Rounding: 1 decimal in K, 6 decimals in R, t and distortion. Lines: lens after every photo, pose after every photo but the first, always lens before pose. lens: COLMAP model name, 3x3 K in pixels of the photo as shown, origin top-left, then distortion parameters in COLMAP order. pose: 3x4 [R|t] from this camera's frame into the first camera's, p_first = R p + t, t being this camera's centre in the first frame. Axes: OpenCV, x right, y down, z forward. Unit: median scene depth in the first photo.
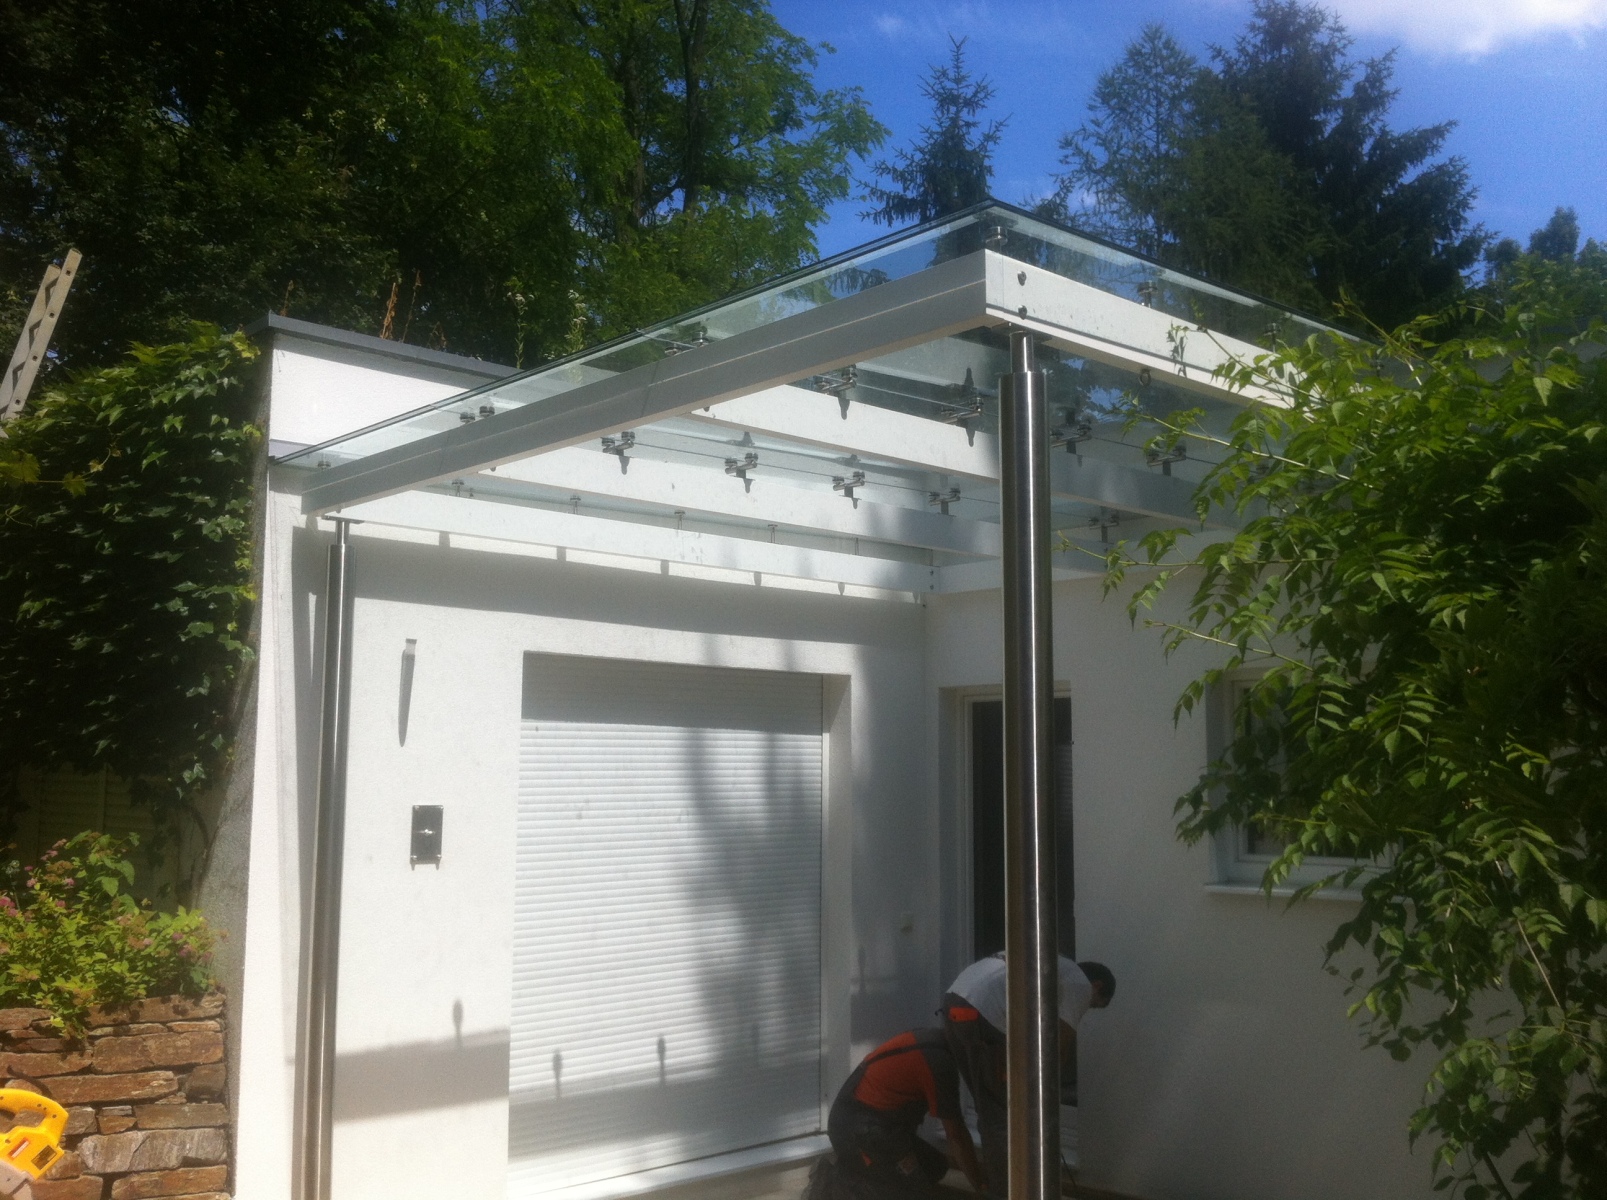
lens RADIAL K [[1569.7, 0, 800.7], [0, 1569.7, 644.7], [0, 0, 1]] dist [0.115005, -0.386392]
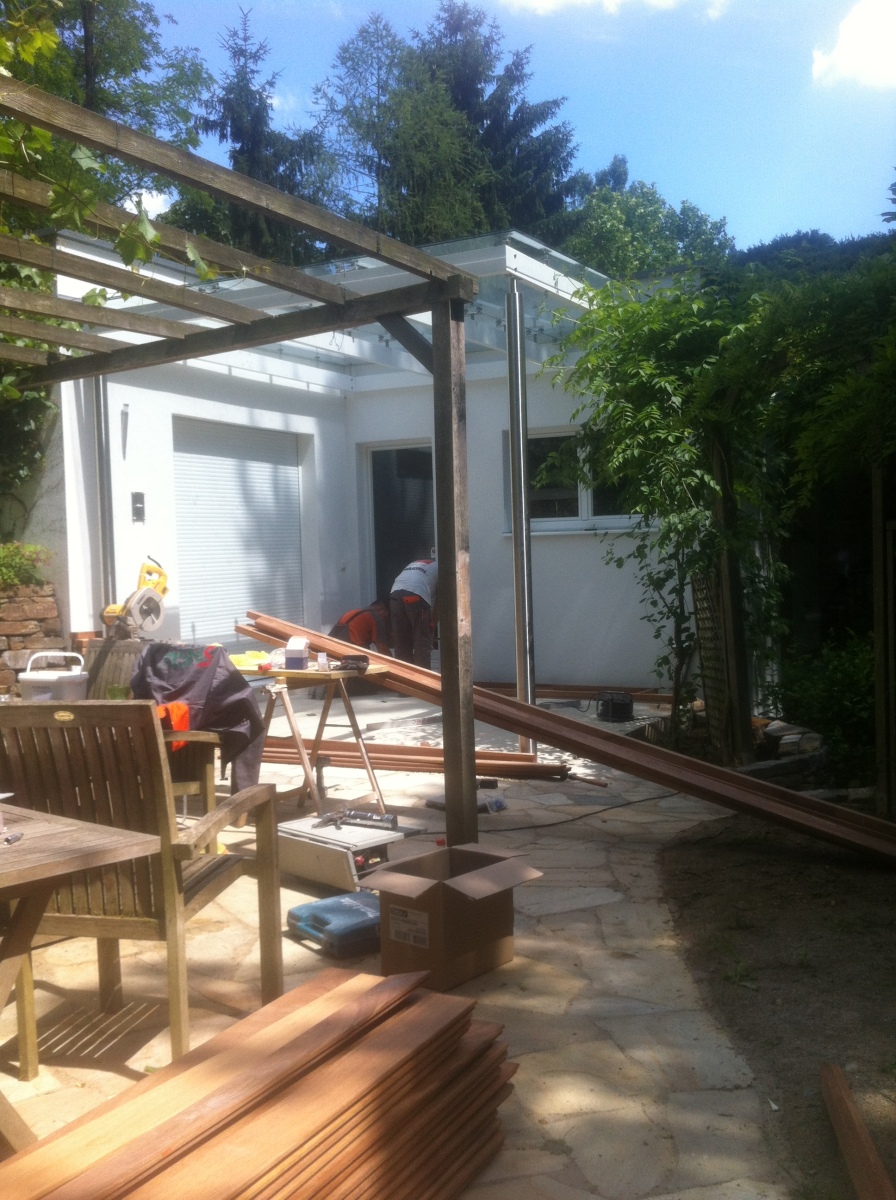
lens RADIAL K [[1172.2, 0, 448.0], [0, 1172.2, 600.0], [0, 0, 1]] dist [0.115005, -0.386392]
pose [[0.949388, -0.036679, 0.311956, -0.080580], [-0.002361, 0.992297, 0.123857, 0.012961], [-0.314096, -0.118325, 0.941989, -0.120378]]
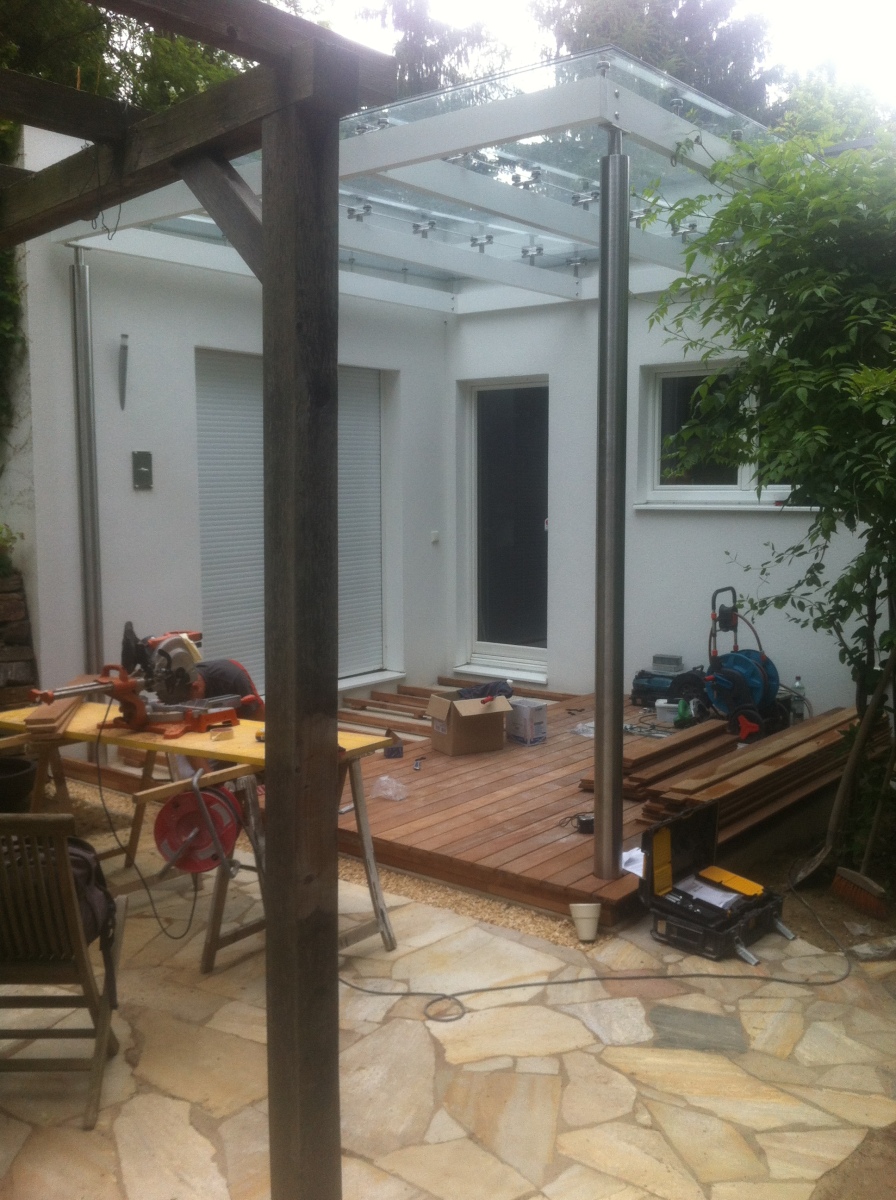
lens RADIAL K [[1165.9, 0, 449.0], [0, 1165.9, 640.9], [0, 0, 1]] dist [0.001738, -0.100077]
pose [[0.987088, -0.024244, 0.158333, -0.031680], [-0.012703, 0.973517, 0.228260, 0.005441], [-0.159674, -0.227324, 0.960639, -0.030766]]
